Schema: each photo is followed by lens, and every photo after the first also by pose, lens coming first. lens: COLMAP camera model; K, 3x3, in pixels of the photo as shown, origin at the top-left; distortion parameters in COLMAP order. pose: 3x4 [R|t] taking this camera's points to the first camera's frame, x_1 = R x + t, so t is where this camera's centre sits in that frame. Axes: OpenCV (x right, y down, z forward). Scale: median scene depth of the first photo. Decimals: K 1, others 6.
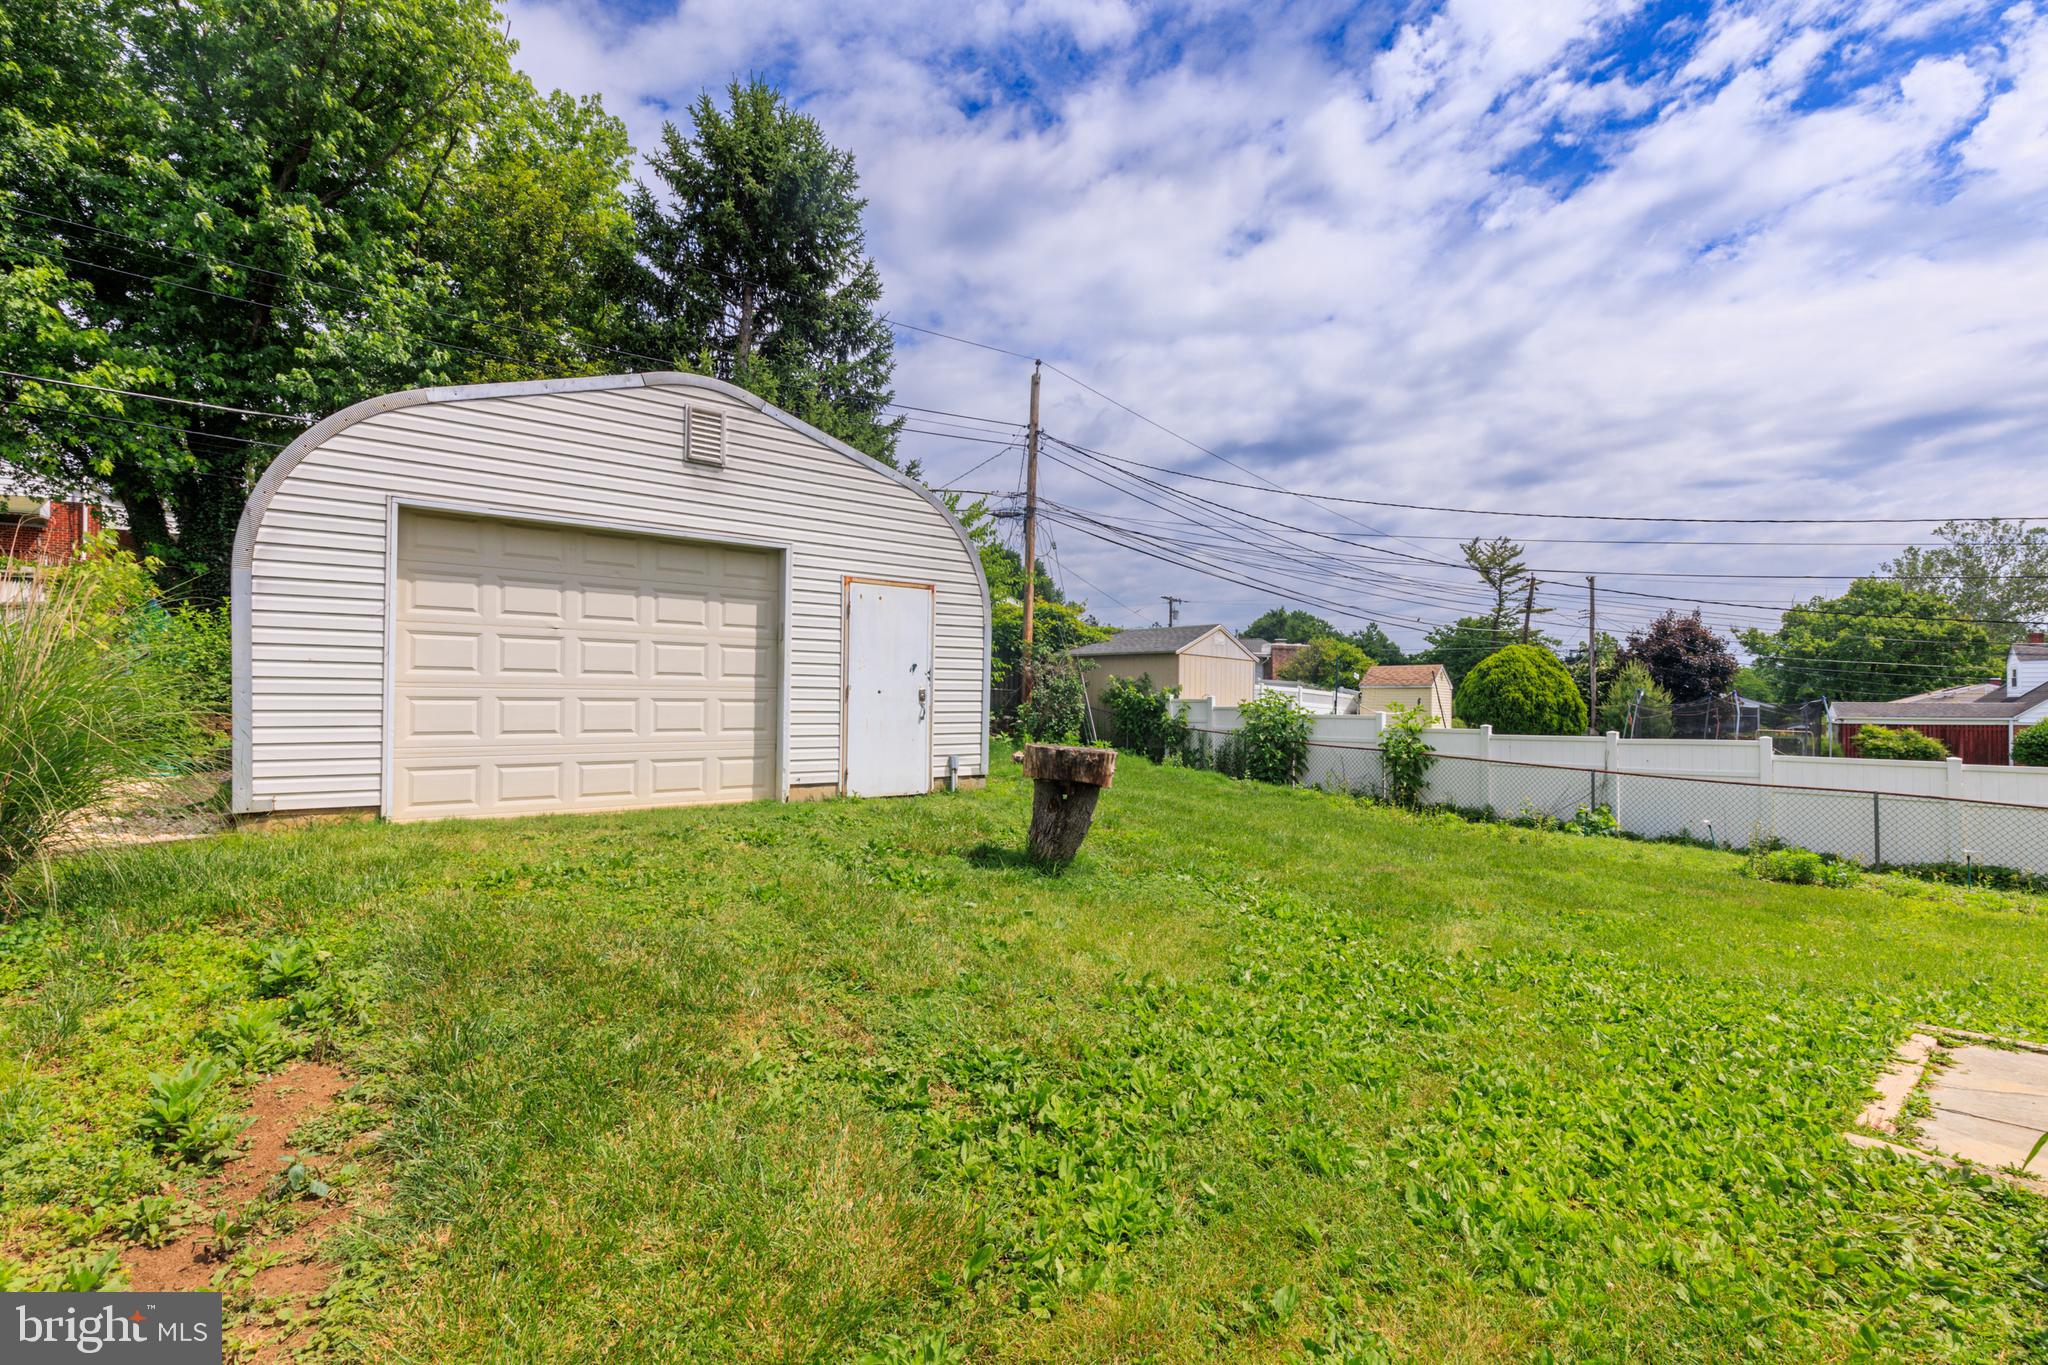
lens RADIAL K [[937.8, 0, 1034.5], [0, 937.8, 689.0], [0, 0, 1]] dist [0.012320, 0.000090]
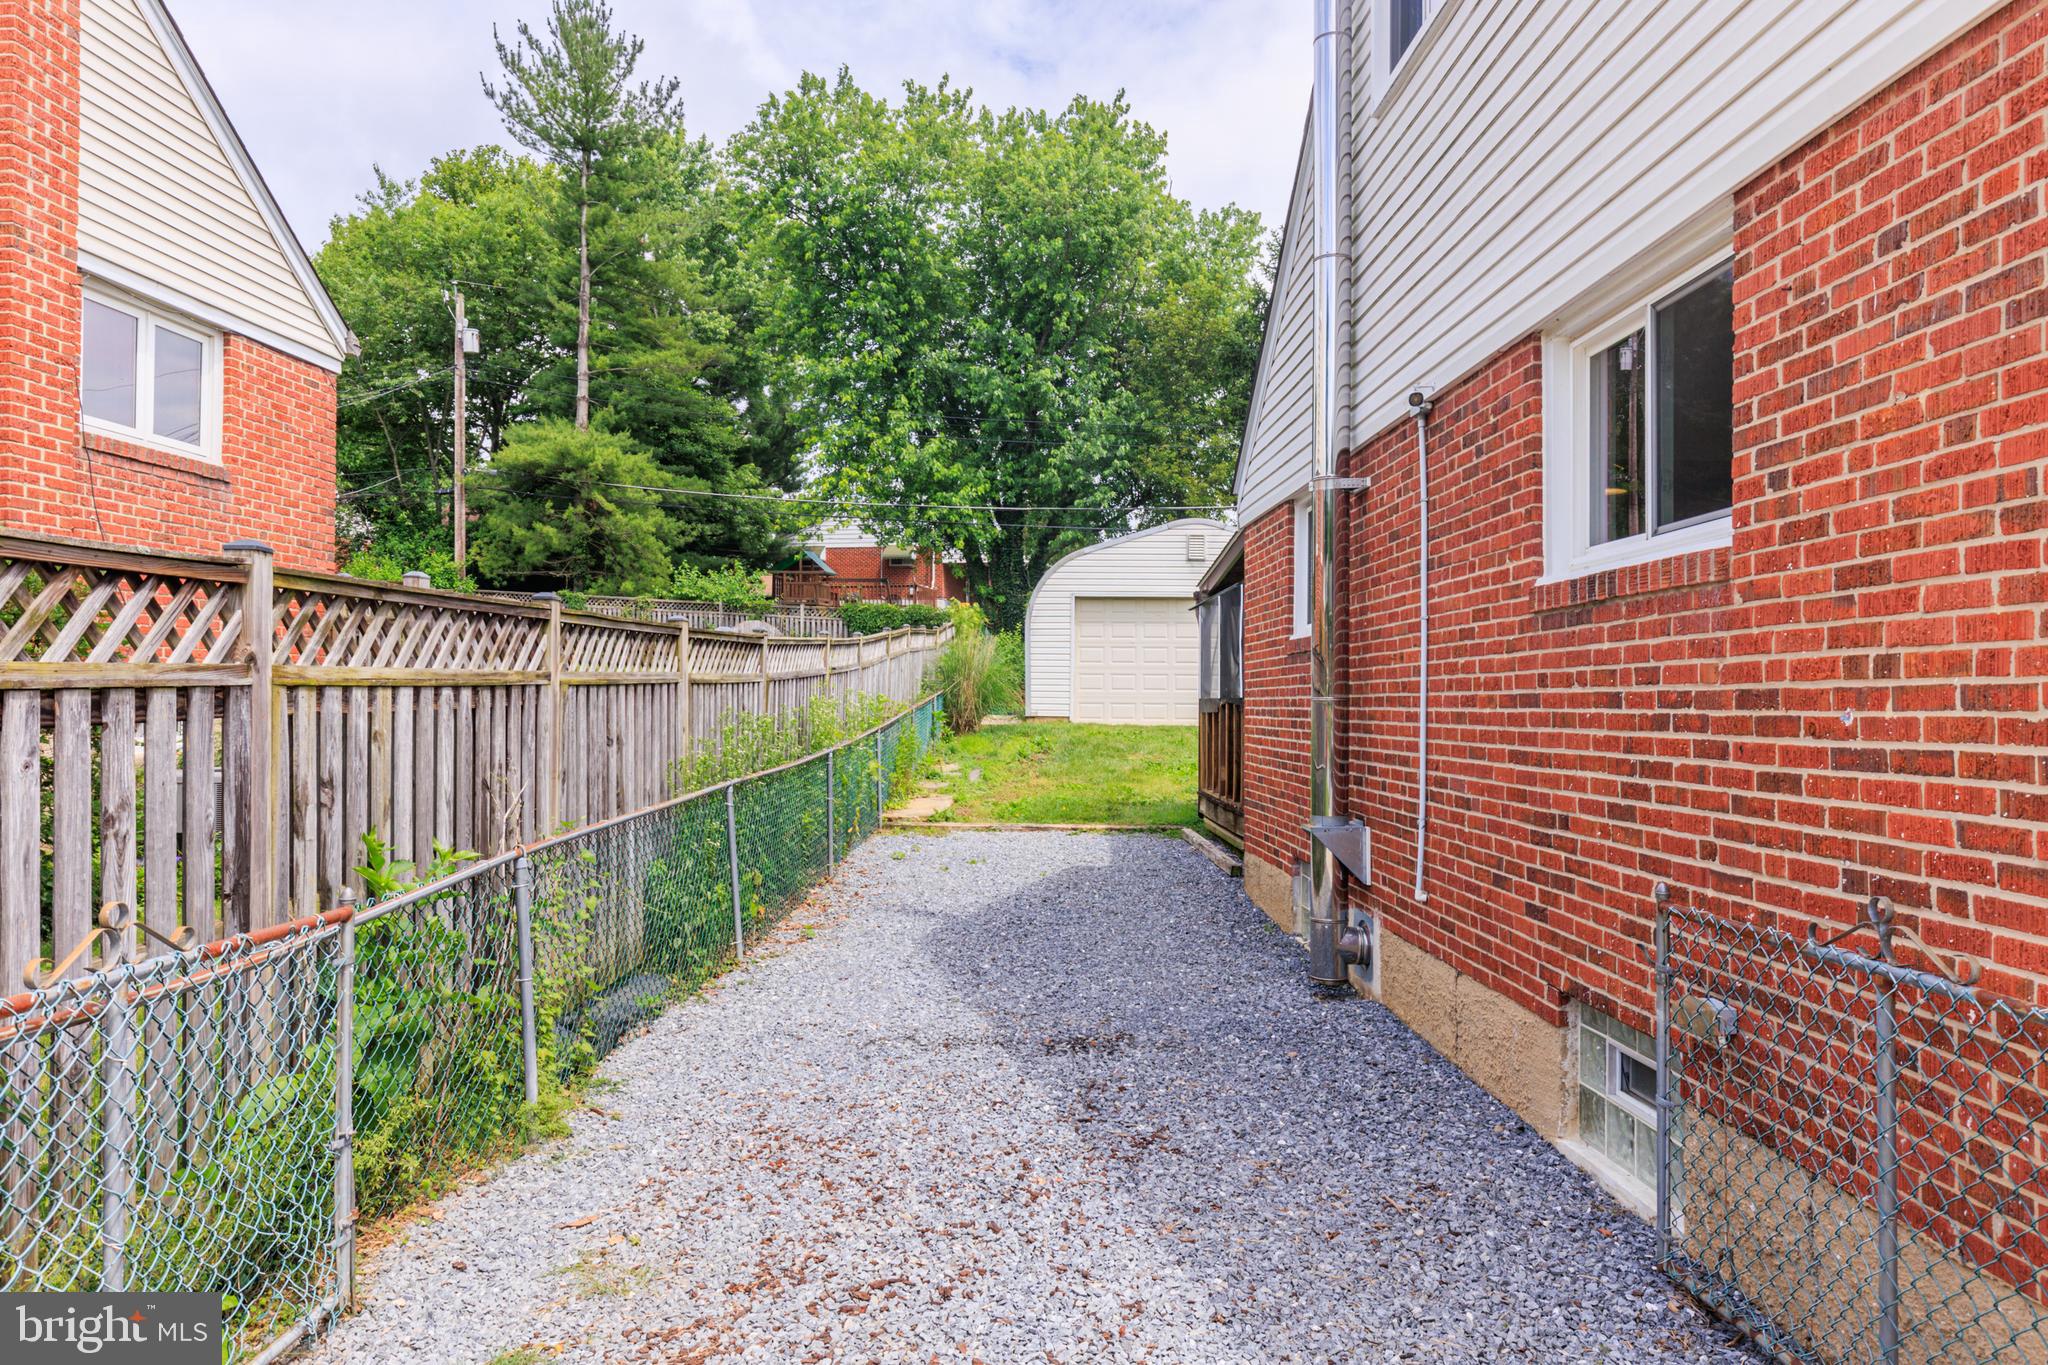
lens RADIAL K [[1266.2, 0, 1022.8], [0, 1266.2, 673.6], [0, 0, 1]] dist [-0.002276, 0.039505]
pose [[0.767298, -0.016875, -0.641069, 0.778737], [0.015506, 0.999850, -0.007761, 0.017283], [0.641103, -0.003986, 0.767444, -0.944026]]
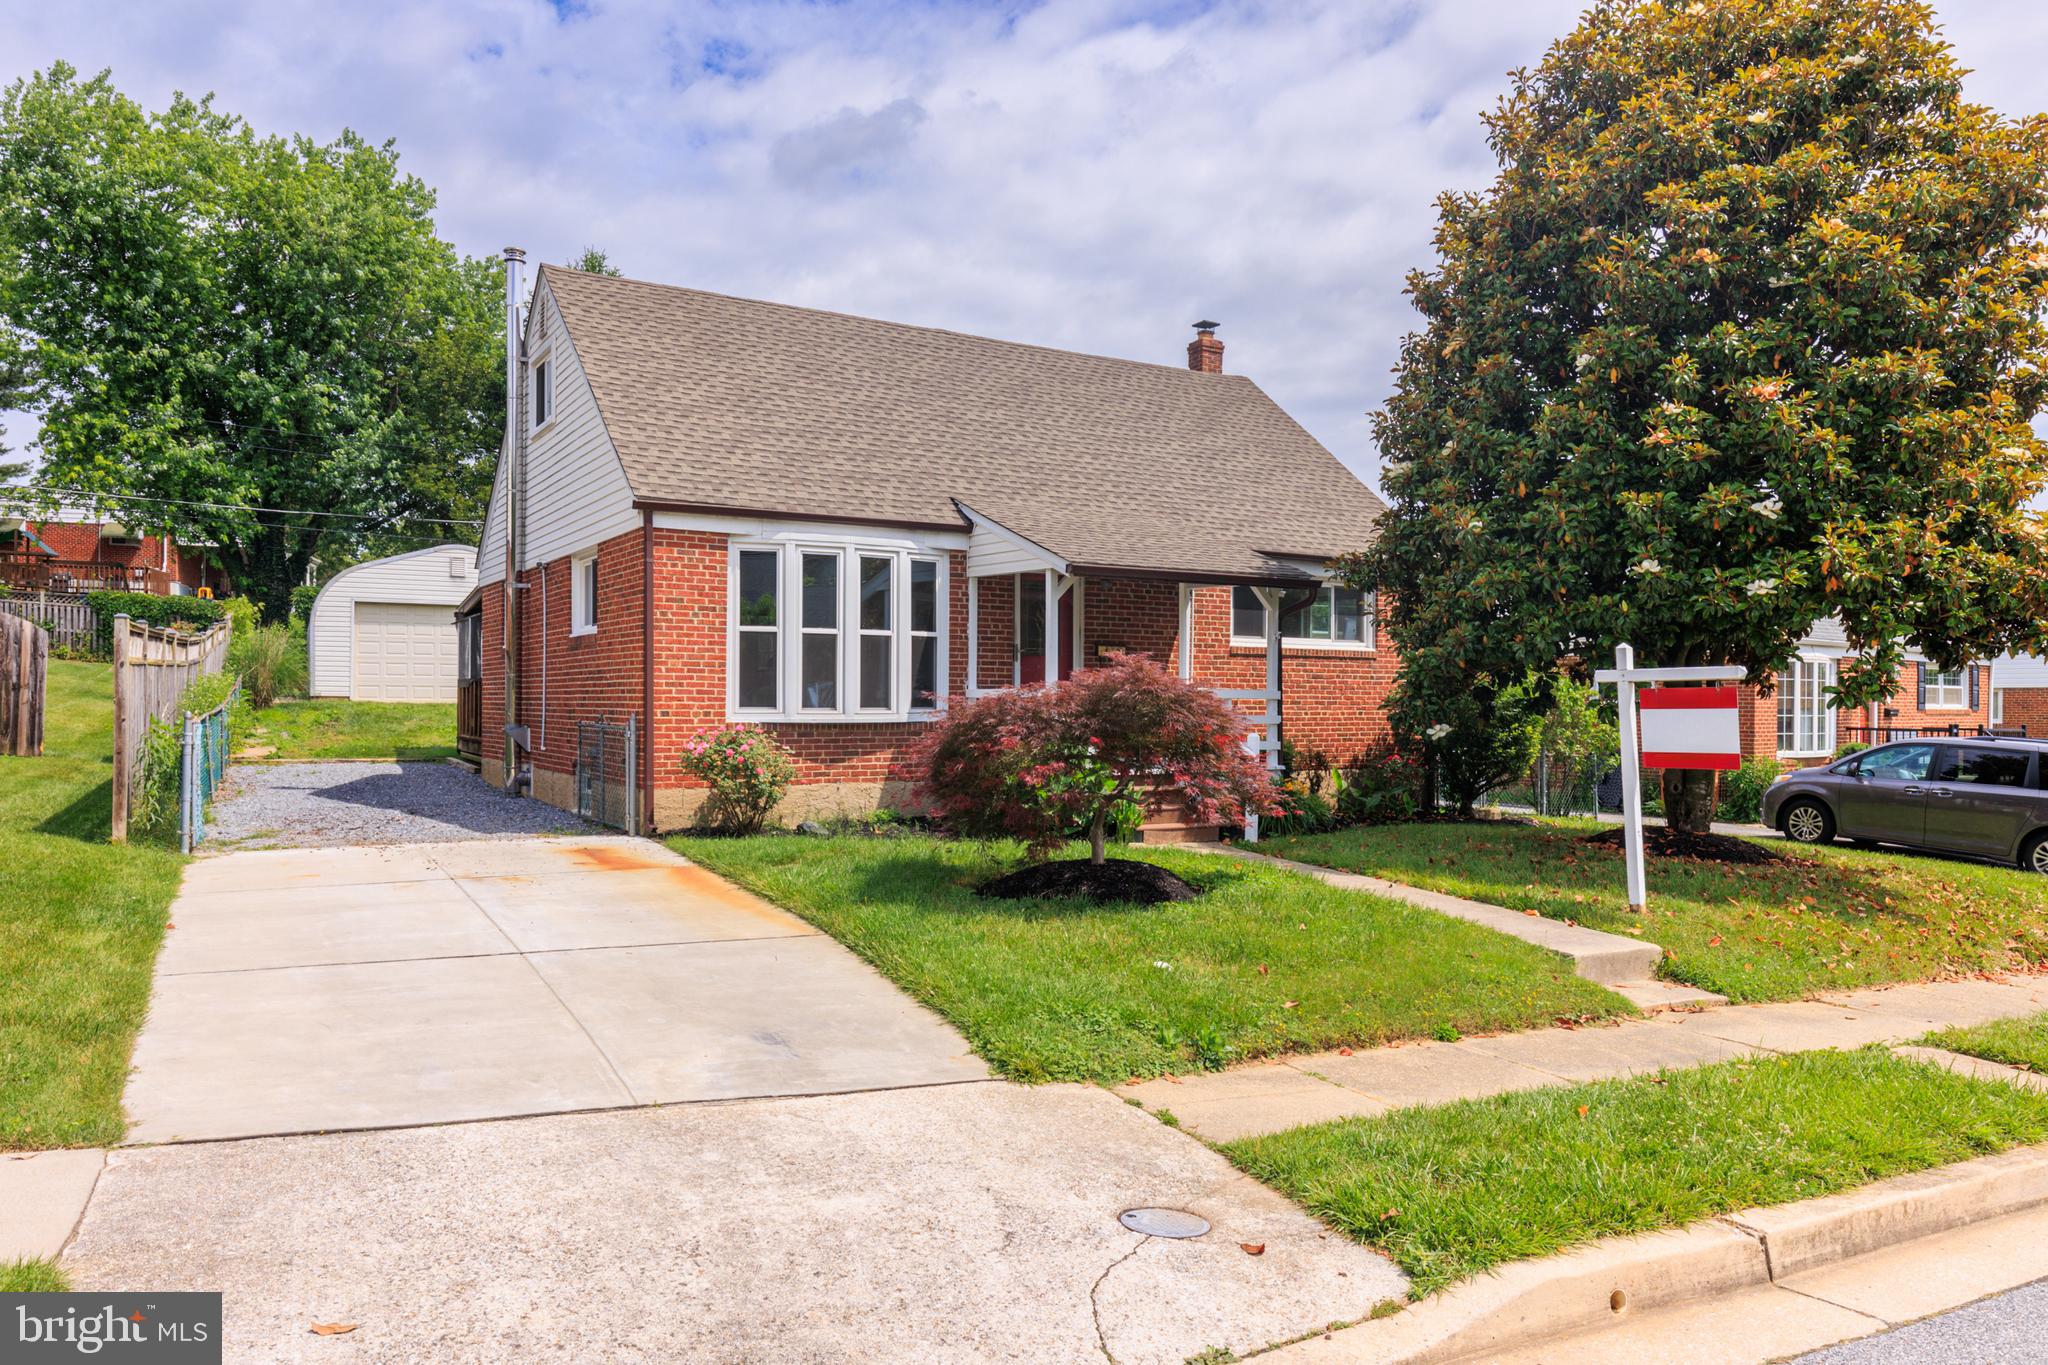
lens RADIAL K [[1323.8, 0, 1027.8], [0, 1323.8, 667.4], [0, 0, 1]] dist [-0.003180, 0.000125]
pose [[0.987730, -0.008416, -0.155941, 1.282574], [0.008692, 0.999962, 0.001092, 0.021421], [0.155926, -0.002434, 0.987766, -1.729100]]
